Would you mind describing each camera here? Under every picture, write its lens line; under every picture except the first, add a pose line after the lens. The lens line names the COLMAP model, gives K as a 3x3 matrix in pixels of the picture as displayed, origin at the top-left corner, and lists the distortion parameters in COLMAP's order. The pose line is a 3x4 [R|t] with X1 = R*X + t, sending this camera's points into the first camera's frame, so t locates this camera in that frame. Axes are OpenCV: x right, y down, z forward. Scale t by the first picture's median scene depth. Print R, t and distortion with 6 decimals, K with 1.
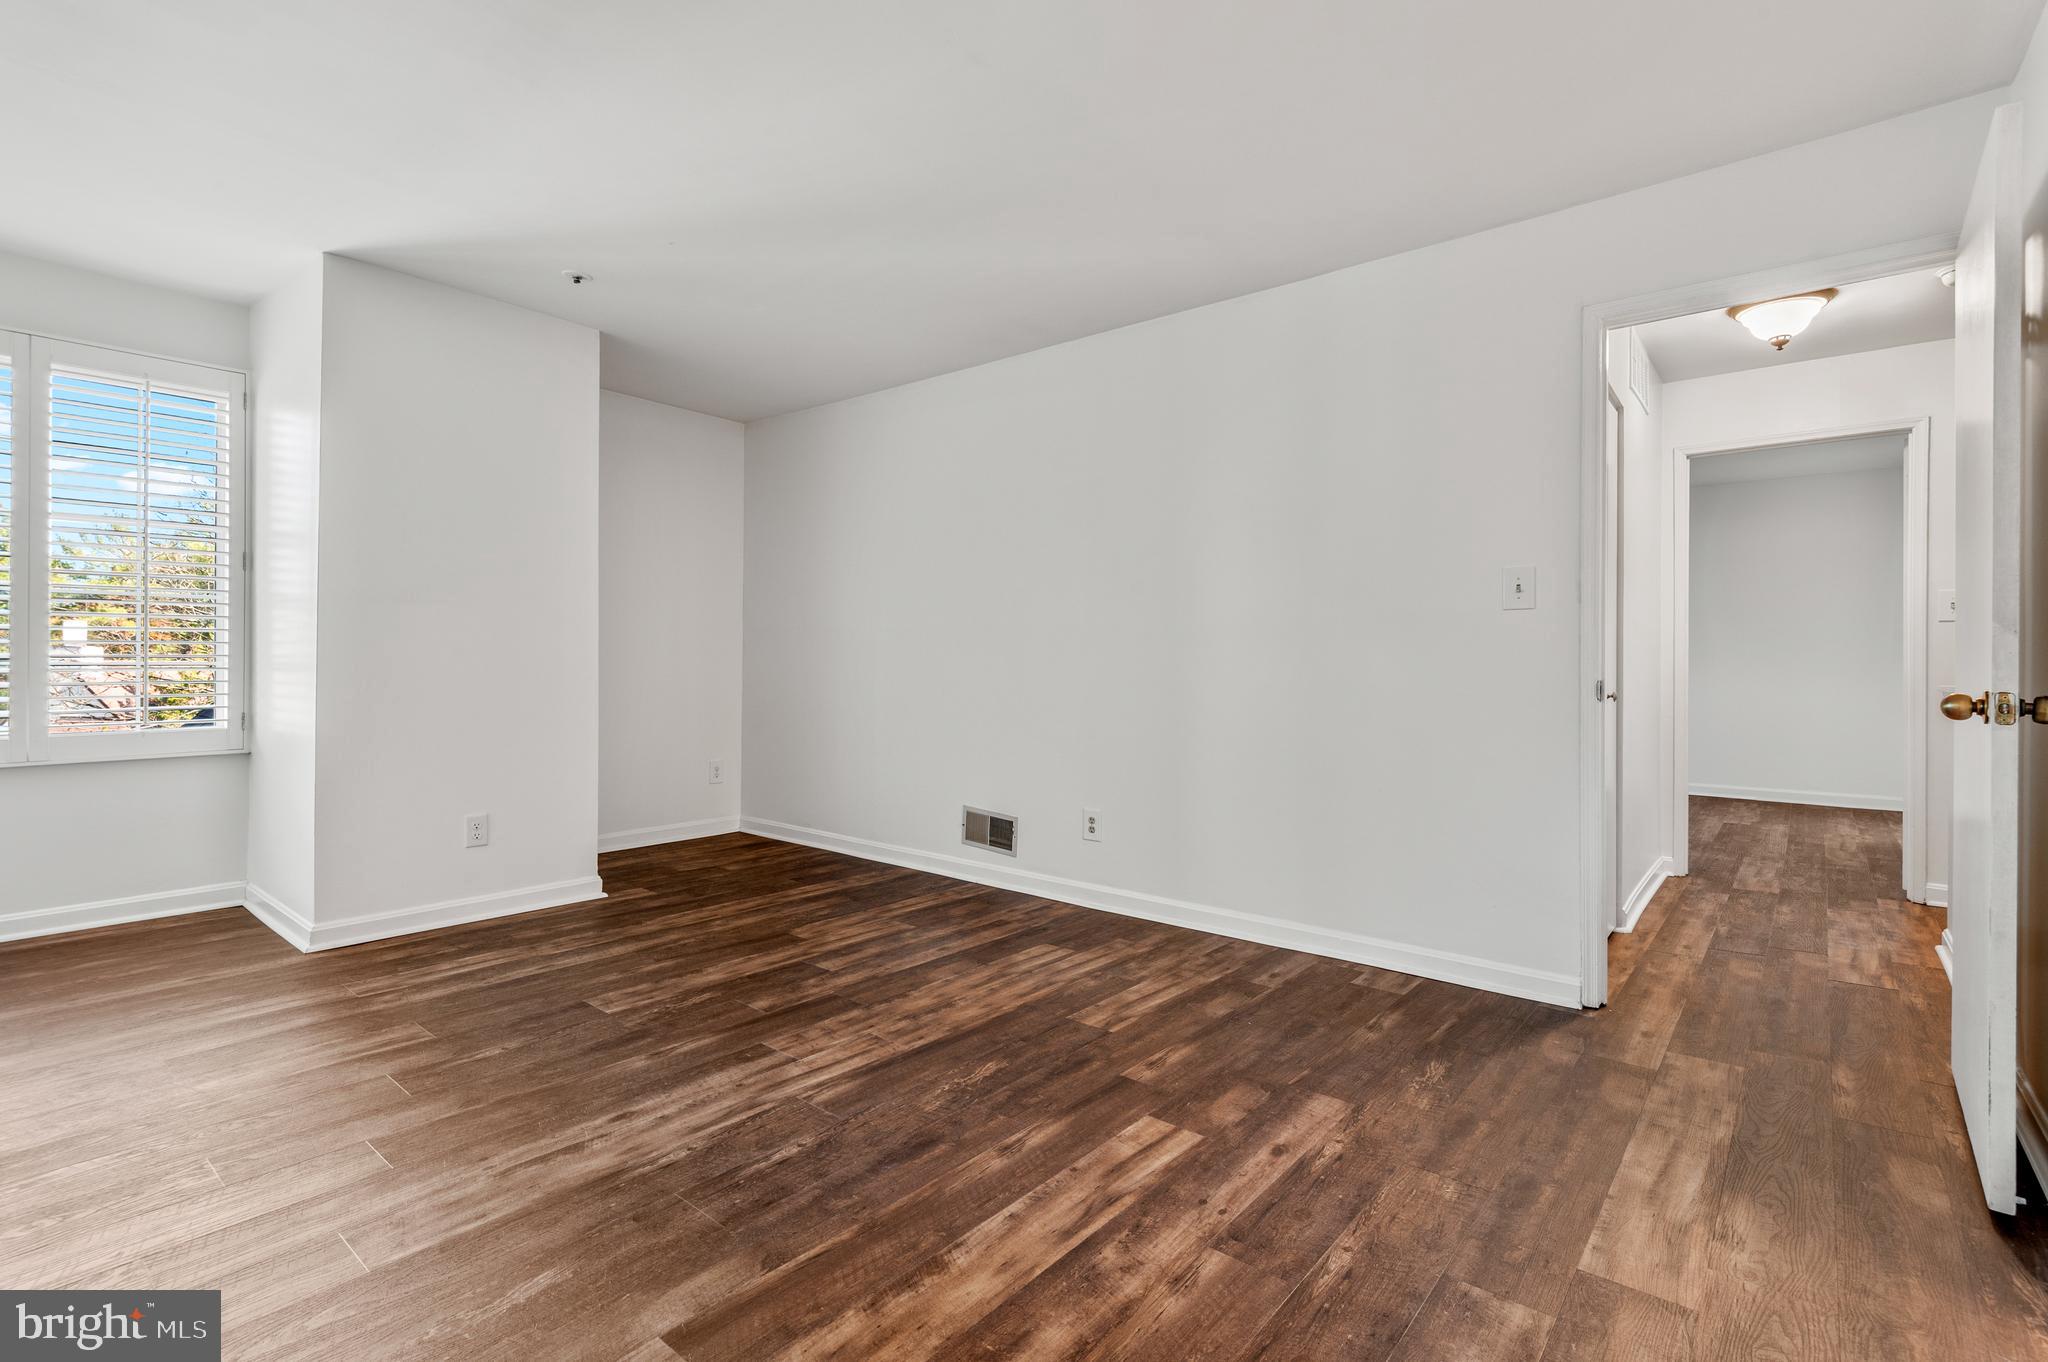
lens RADIAL K [[933.1, 0, 1033.9], [0, 933.1, 677.9], [0, 0, 1]] dist [0.037534, -0.025612]
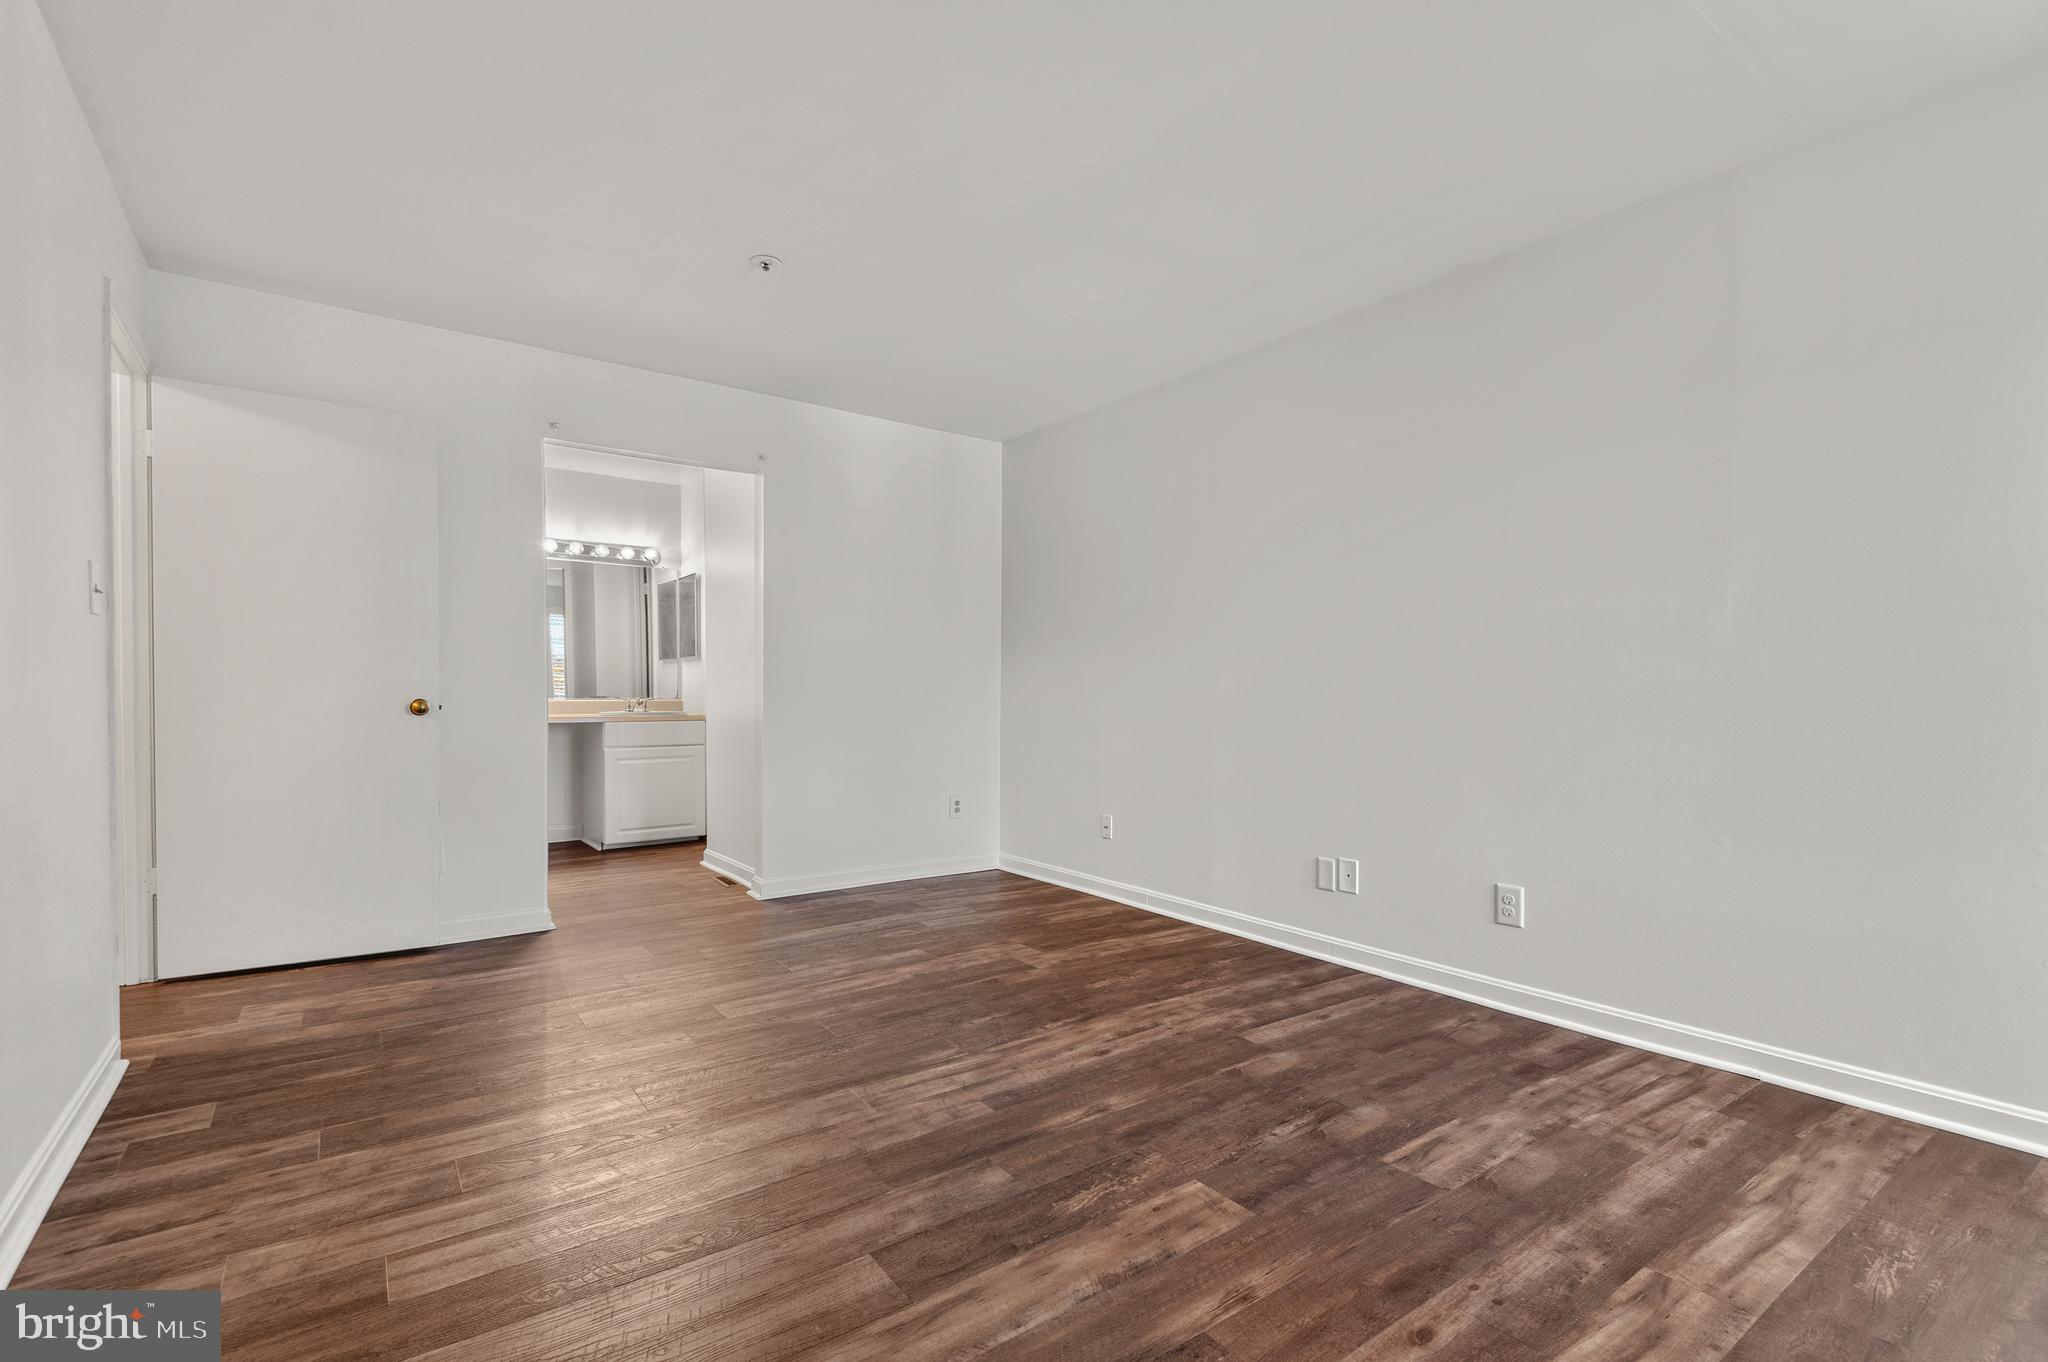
lens RADIAL K [[933.1, 0, 1033.9], [0, 933.1, 677.9], [0, 0, 1]] dist [0.037534, -0.025612]
pose [[-0.968179, -0.008247, 0.250124, -0.582807], [-0.008574, 0.999963, -0.000218, -0.032173], [-0.250113, -0.002356, -0.968214, 1.984294]]
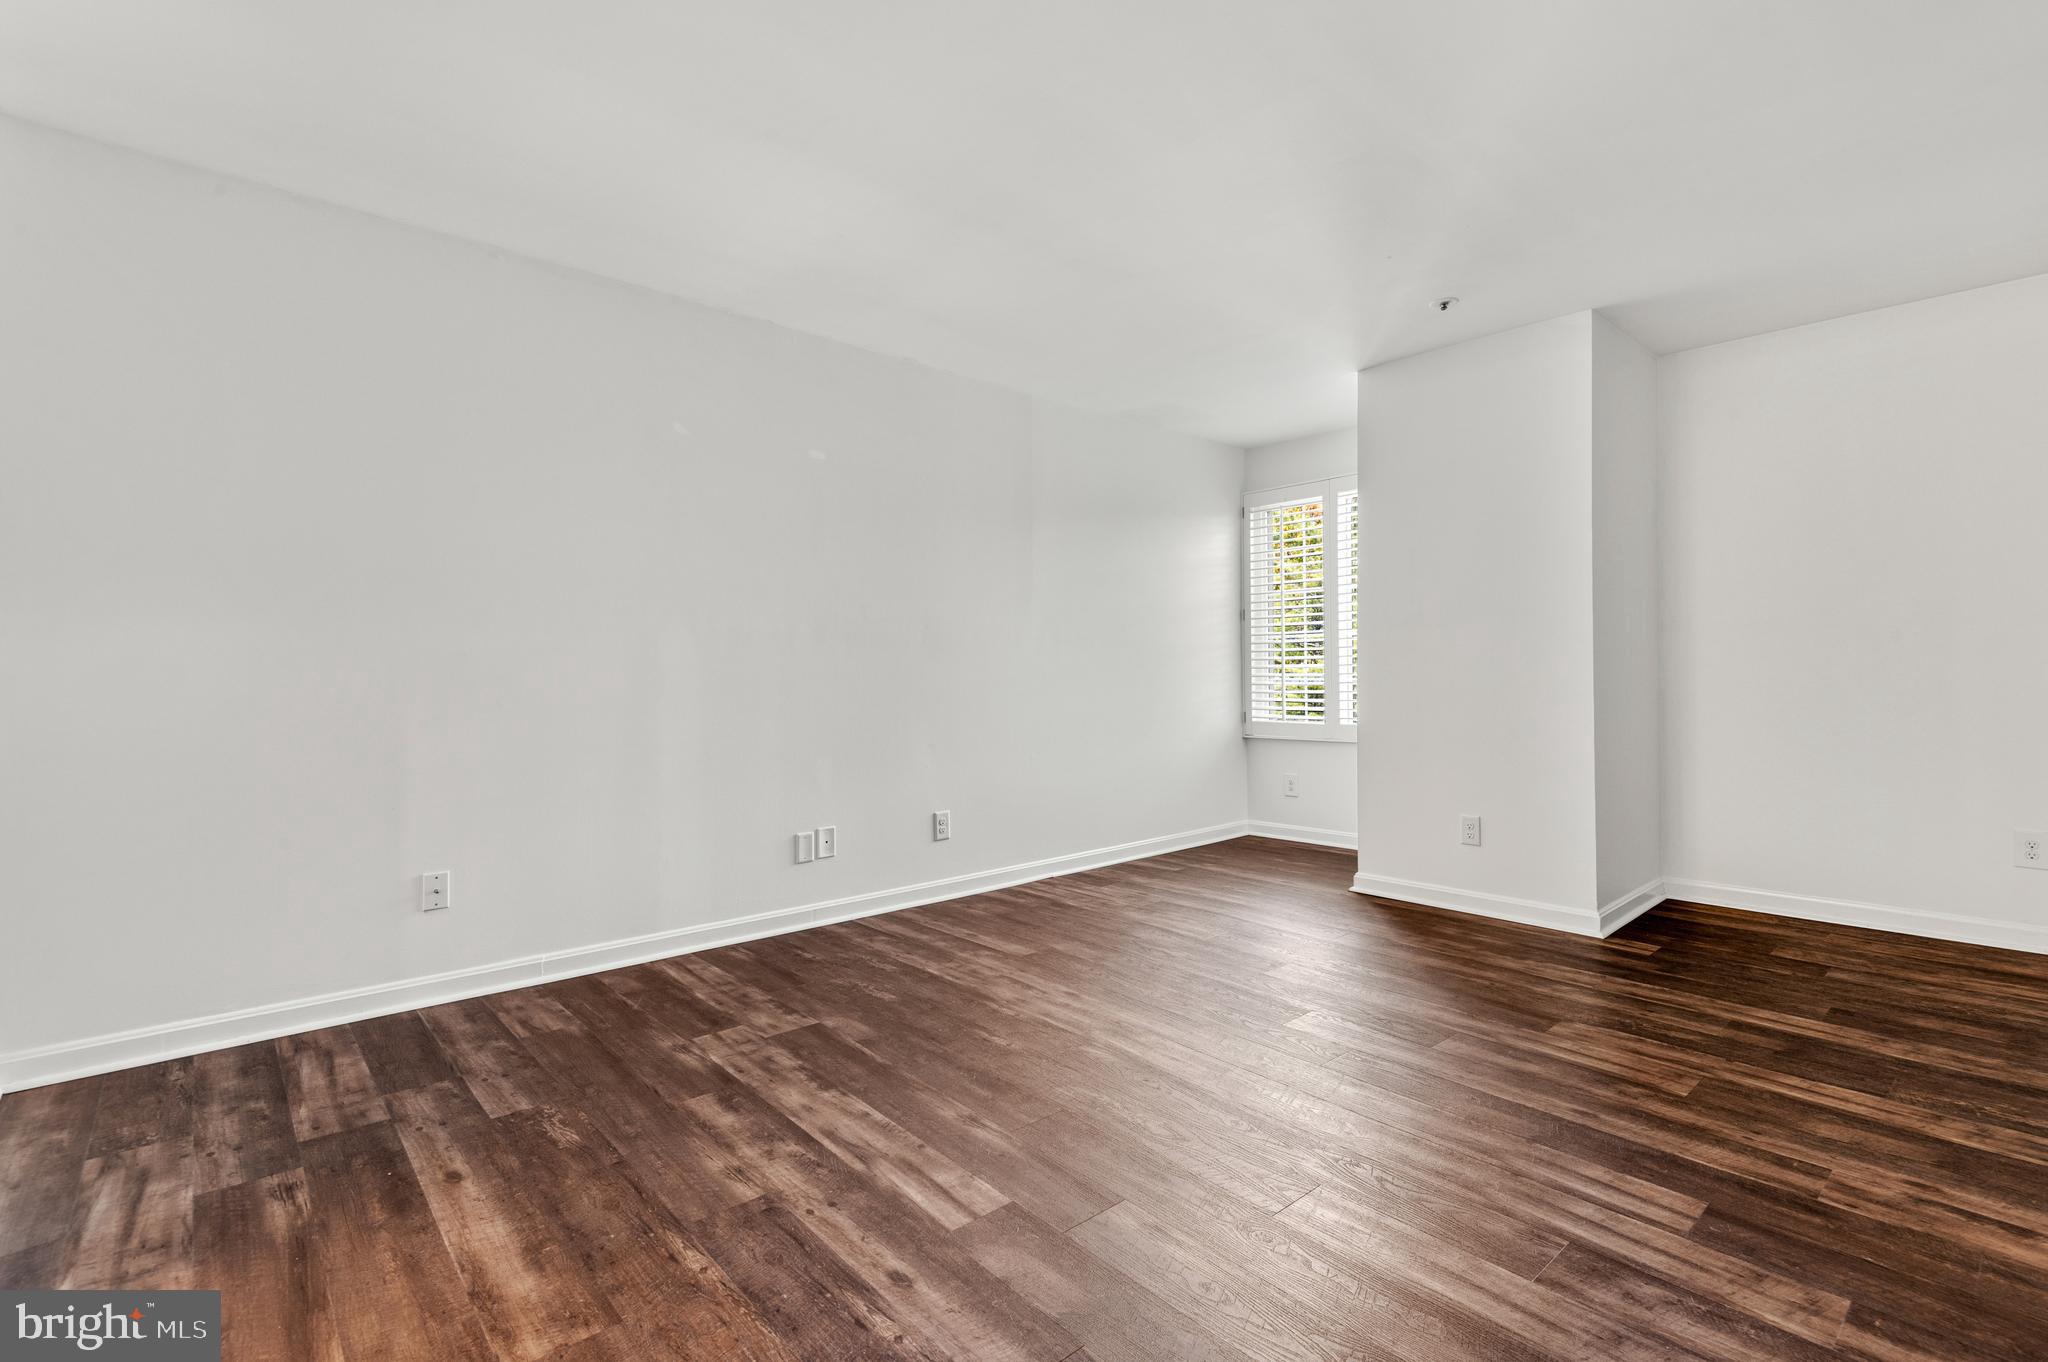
lens RADIAL K [[933.1, 0, 1033.9], [0, 933.1, 677.9], [0, 0, 1]] dist [0.037534, -0.025612]
pose [[-0.151575, -0.006073, -0.988427, 0.865704], [-0.010149, 0.999938, -0.004588, -0.007073], [0.988394, 0.009337, -0.151627, 1.022558]]
